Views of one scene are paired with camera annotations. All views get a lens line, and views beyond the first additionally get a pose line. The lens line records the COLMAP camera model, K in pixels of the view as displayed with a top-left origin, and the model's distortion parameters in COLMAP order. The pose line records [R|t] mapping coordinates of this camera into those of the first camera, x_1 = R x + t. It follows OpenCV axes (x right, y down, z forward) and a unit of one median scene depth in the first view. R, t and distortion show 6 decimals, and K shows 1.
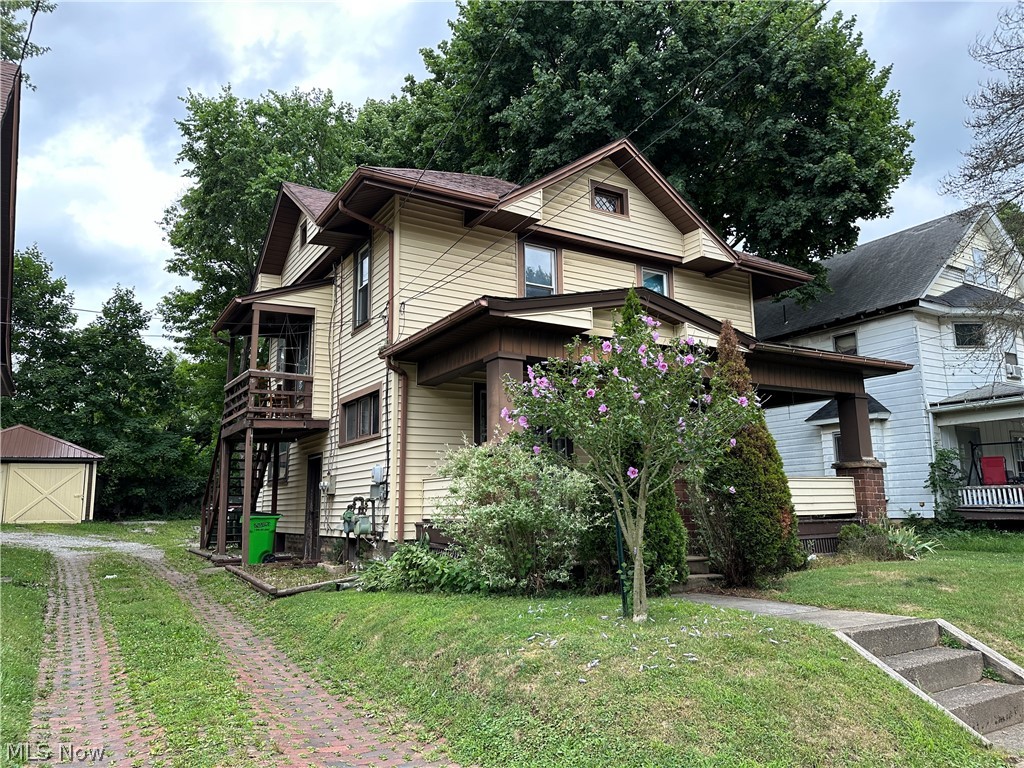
lens RADIAL K [[713.5, 0, 512.0], [0, 713.5, 384.0], [0, 0, 1]] dist [0.093974, -0.146320]
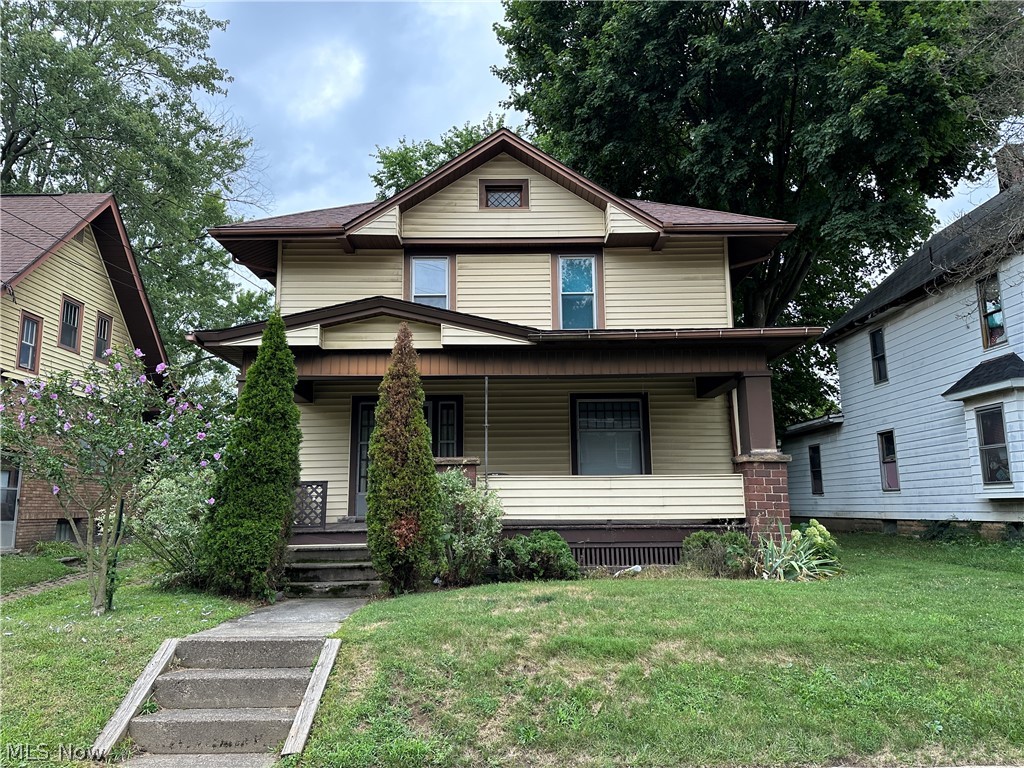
lens RADIAL K [[713.5, 0, 512.0], [0, 713.5, 384.0], [0, 0, 1]] dist [0.093974, -0.146320]
pose [[0.863779, -0.081966, -0.497158, 0.617005], [0.087339, 0.996100, -0.012481, 0.012981], [0.496243, -0.032640, 0.867570, 0.152086]]
